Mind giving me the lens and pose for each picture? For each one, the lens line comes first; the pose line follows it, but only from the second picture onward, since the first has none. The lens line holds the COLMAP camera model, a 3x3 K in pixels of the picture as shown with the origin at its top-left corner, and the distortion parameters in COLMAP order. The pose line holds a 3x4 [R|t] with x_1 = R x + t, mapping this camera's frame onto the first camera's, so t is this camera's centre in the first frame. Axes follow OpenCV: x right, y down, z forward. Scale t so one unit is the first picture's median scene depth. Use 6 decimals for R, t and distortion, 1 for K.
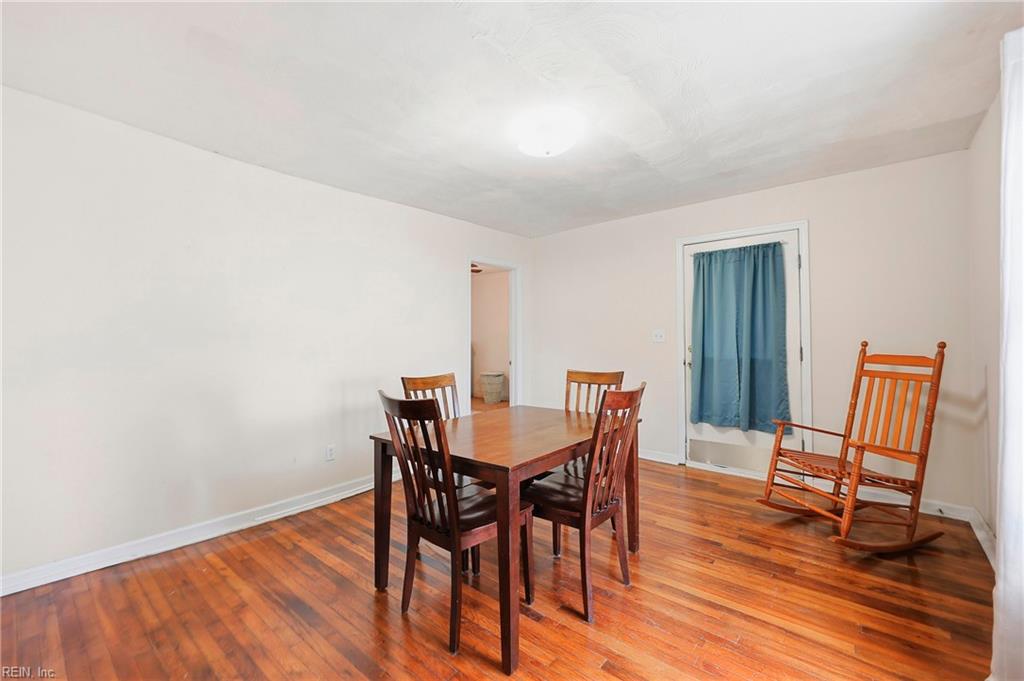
lens RADIAL K [[429.6, 0, 495.9], [0, 429.6, 330.4], [0, 0, 1]] dist [0.000086, 0.000065]
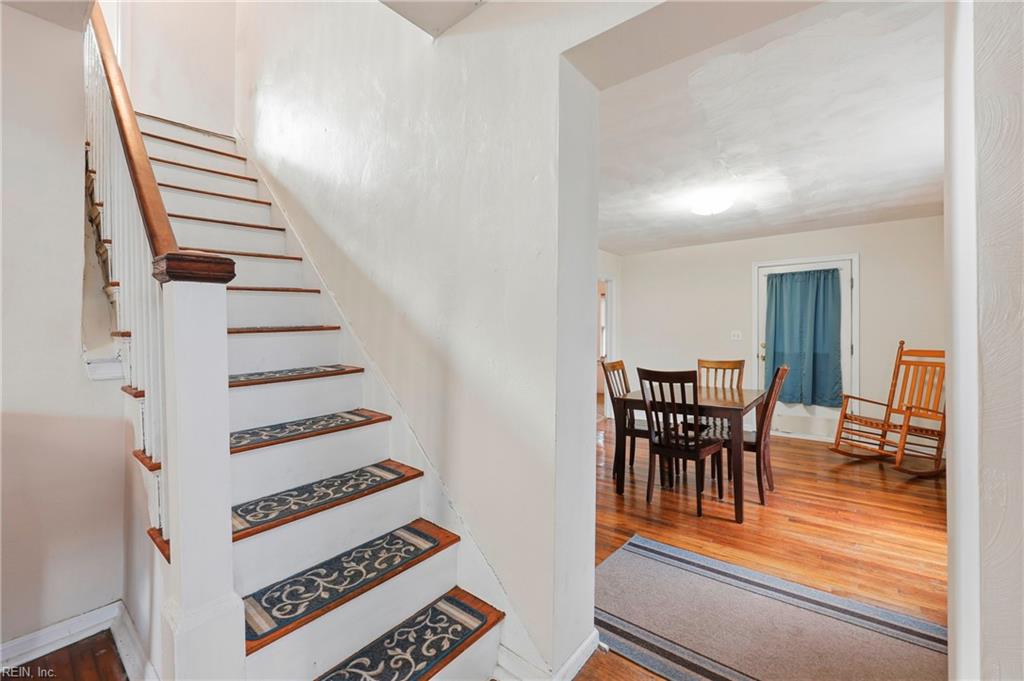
lens RADIAL K [[414.6, 0, 512.0], [0, 414.6, 338.3], [0, 0, 1]] dist [-0.000783, 0.000059]
pose [[0.999252, 0.009000, 0.037597, -0.506631], [-0.009729, 0.999767, 0.019259, 0.003002], [-0.037415, -0.019611, 0.999107, -0.344335]]
